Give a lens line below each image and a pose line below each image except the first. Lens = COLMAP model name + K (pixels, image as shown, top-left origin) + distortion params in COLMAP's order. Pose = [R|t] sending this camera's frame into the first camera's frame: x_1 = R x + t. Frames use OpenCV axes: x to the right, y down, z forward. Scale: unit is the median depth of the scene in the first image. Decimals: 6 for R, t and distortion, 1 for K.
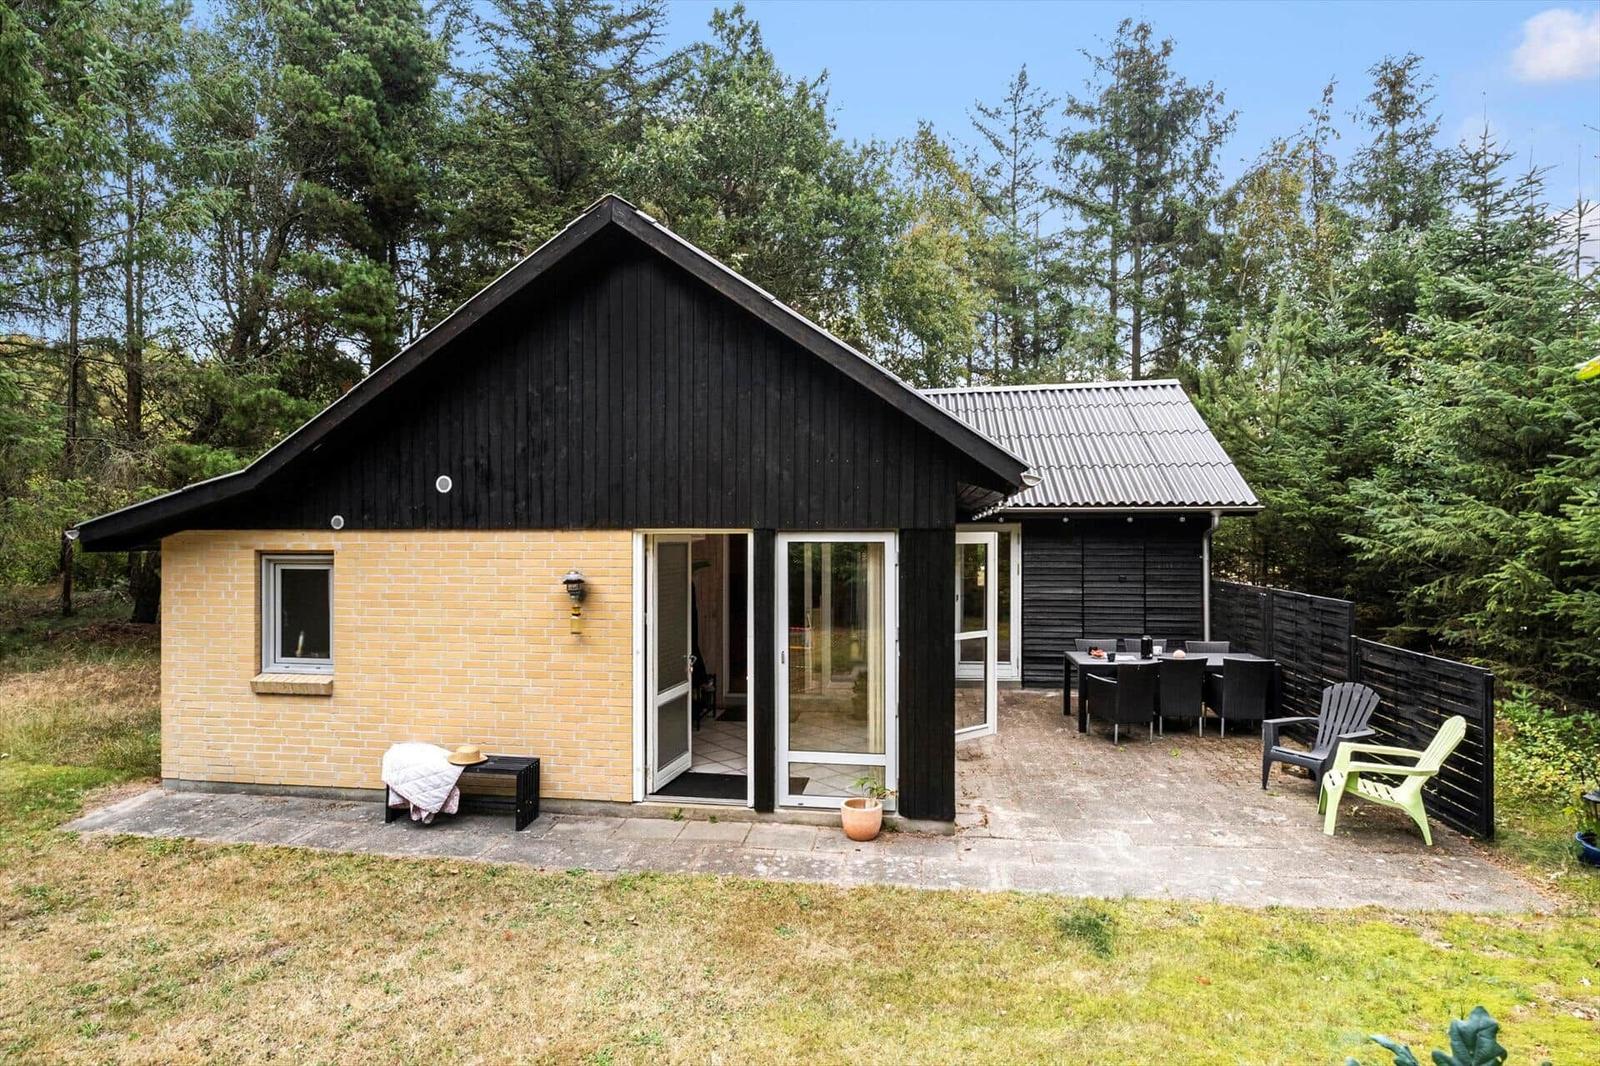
lens RADIAL K [[885.6, 0, 792.4], [0, 885.6, 514.2], [0, 0, 1]] dist [-0.008201, -0.001631]
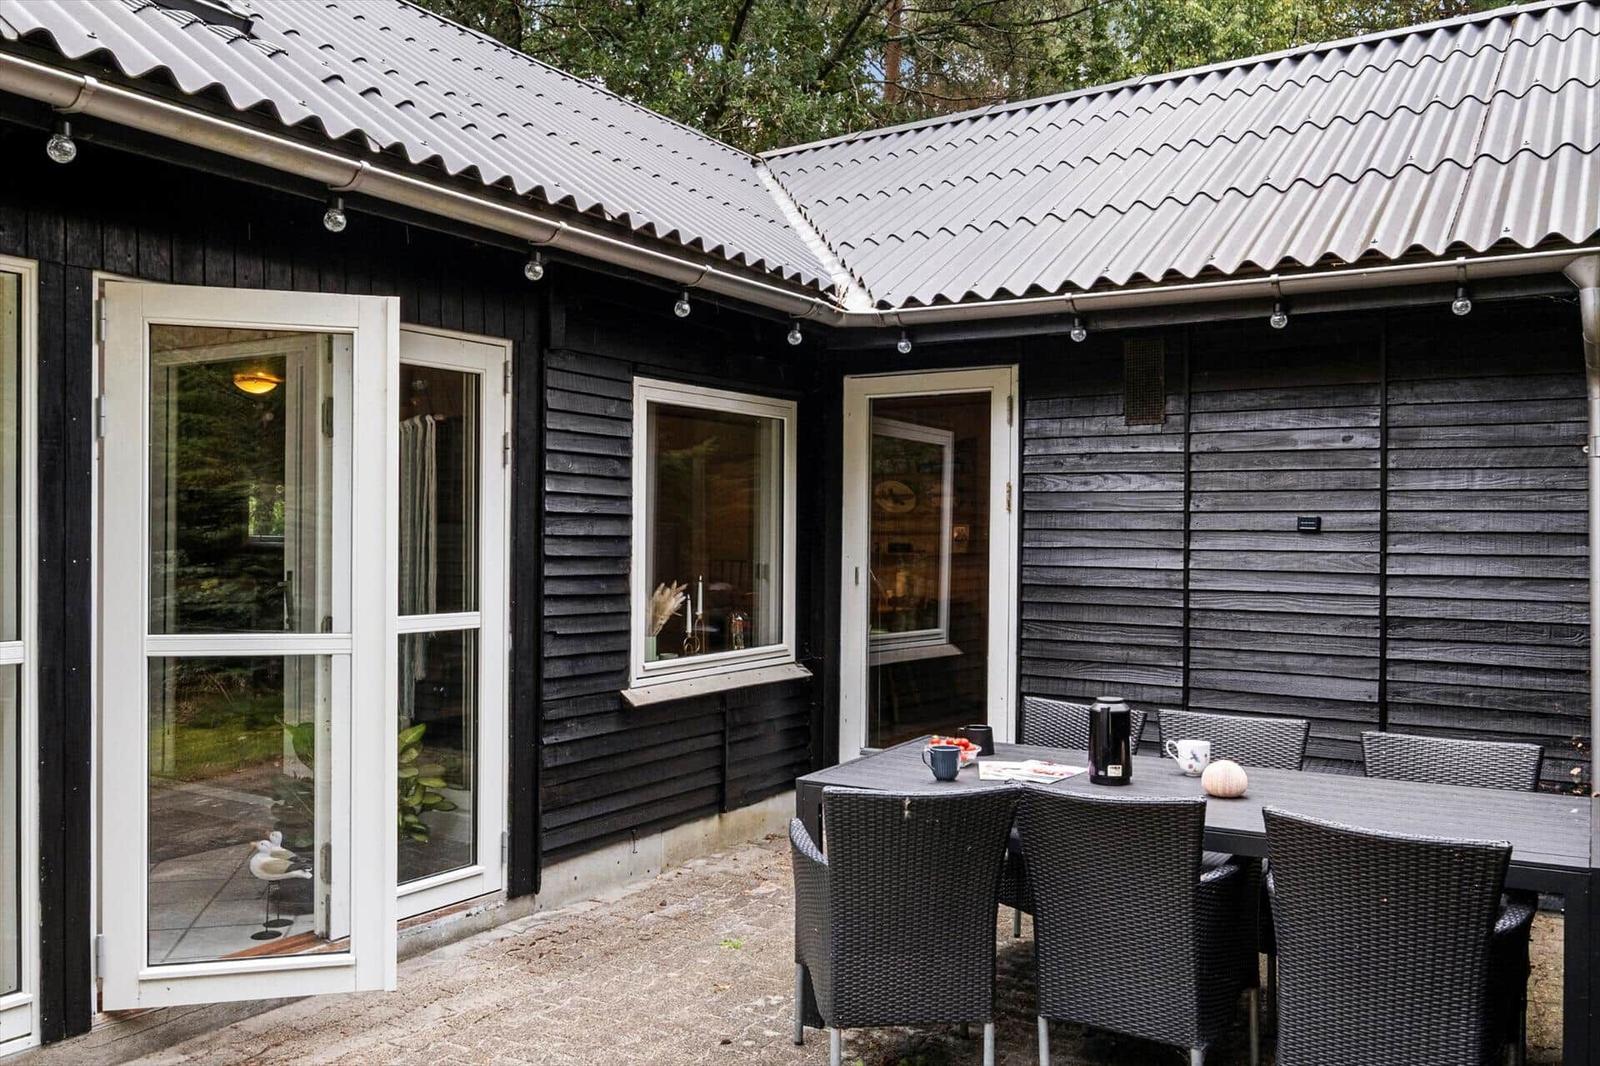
lens RADIAL K [[1263.0, 0, 855.1], [0, 1263.0, 511.1], [0, 0, 1]] dist [-0.011216, -0.010036]
pose [[0.928105, 0.007850, -0.372235, 0.705143], [-0.010420, 0.999934, -0.004894, 0.130454], [0.372172, 0.008420, 0.928126, 0.945005]]
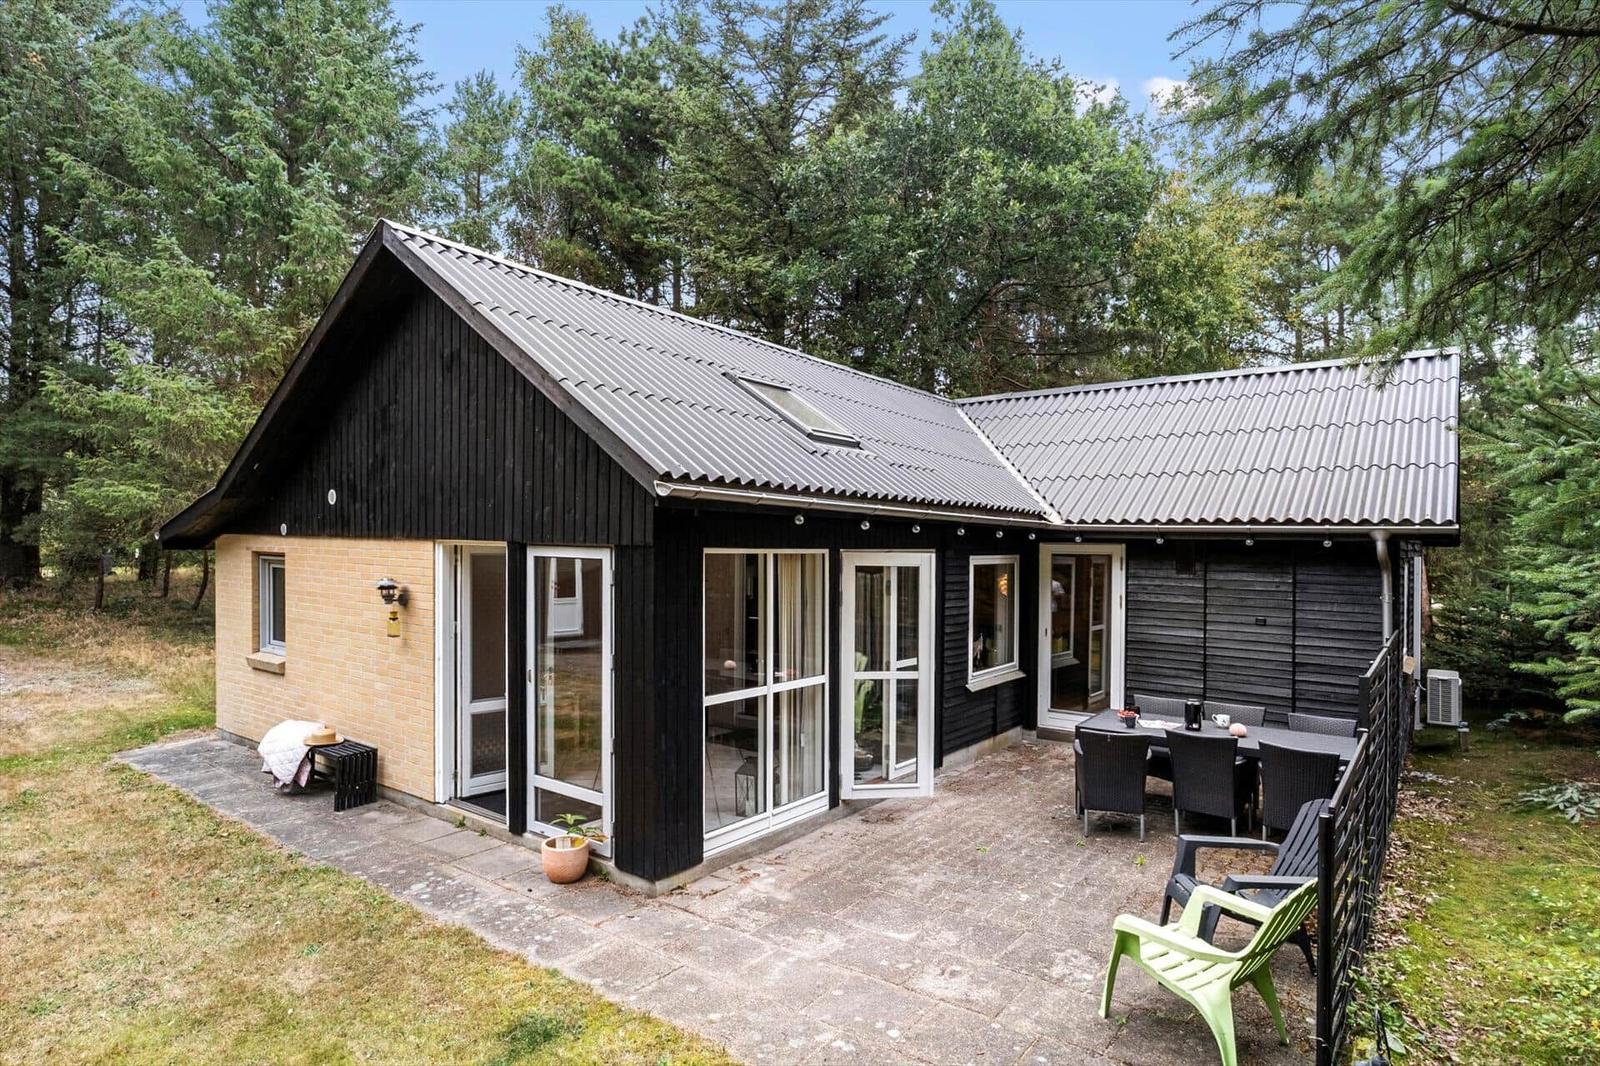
lens RADIAL K [[885.6, 0, 792.4], [0, 885.6, 514.2], [0, 0, 1]] dist [-0.008201, -0.001631]
pose [[0.883100, 0.005655, -0.469151, 0.674913], [-0.013078, 0.999836, -0.012566, -0.005692], [0.469003, 0.017233, 0.883028, 0.275146]]
